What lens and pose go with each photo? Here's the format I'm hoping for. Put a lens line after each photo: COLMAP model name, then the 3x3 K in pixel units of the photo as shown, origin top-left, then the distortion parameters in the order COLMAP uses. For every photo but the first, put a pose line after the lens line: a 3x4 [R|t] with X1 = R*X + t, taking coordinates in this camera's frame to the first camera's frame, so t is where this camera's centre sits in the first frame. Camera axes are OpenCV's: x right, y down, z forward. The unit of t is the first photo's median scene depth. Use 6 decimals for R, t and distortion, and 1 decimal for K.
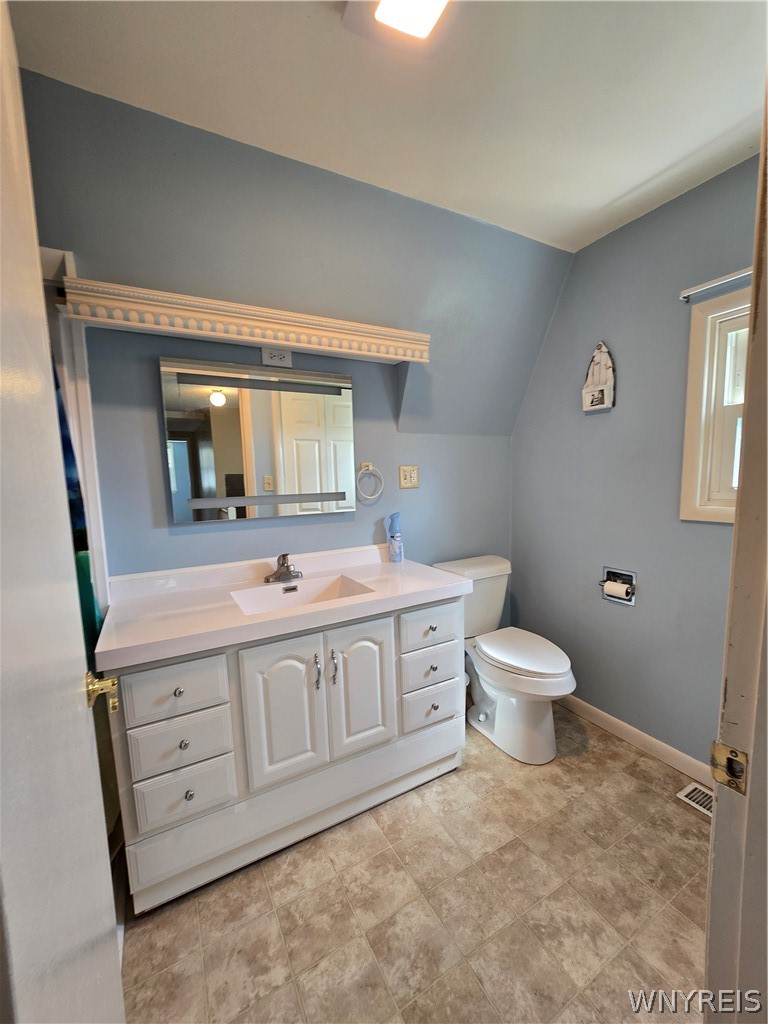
lens RADIAL K [[417.7, 0, 384.0], [0, 417.7, 512.0], [0, 0, 1]] dist [-0.000945, -0.004788]
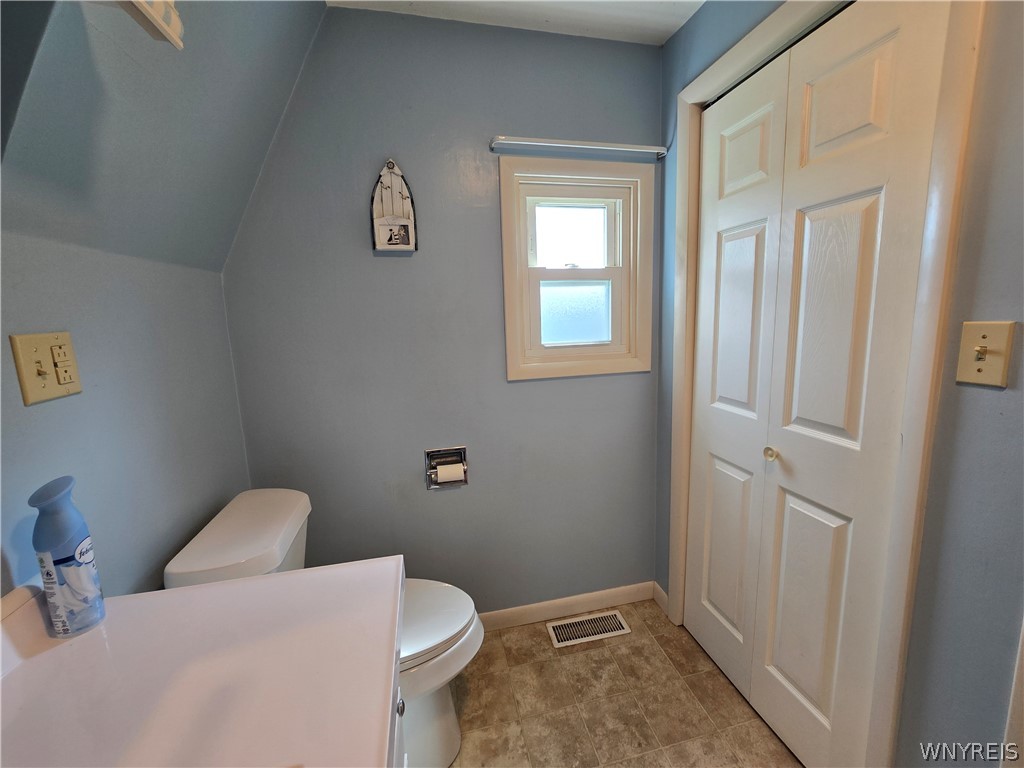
lens RADIAL K [[417.7, 0, 526.4], [0, 417.7, 372.8], [0, 0, 1]] dist [-0.000945, -0.004788]
pose [[0.261690, -0.120492, 0.957601, -0.178742], [0.106219, 0.989745, 0.095509, -0.076763], [-0.959289, 0.076721, 0.271805, 0.604676]]
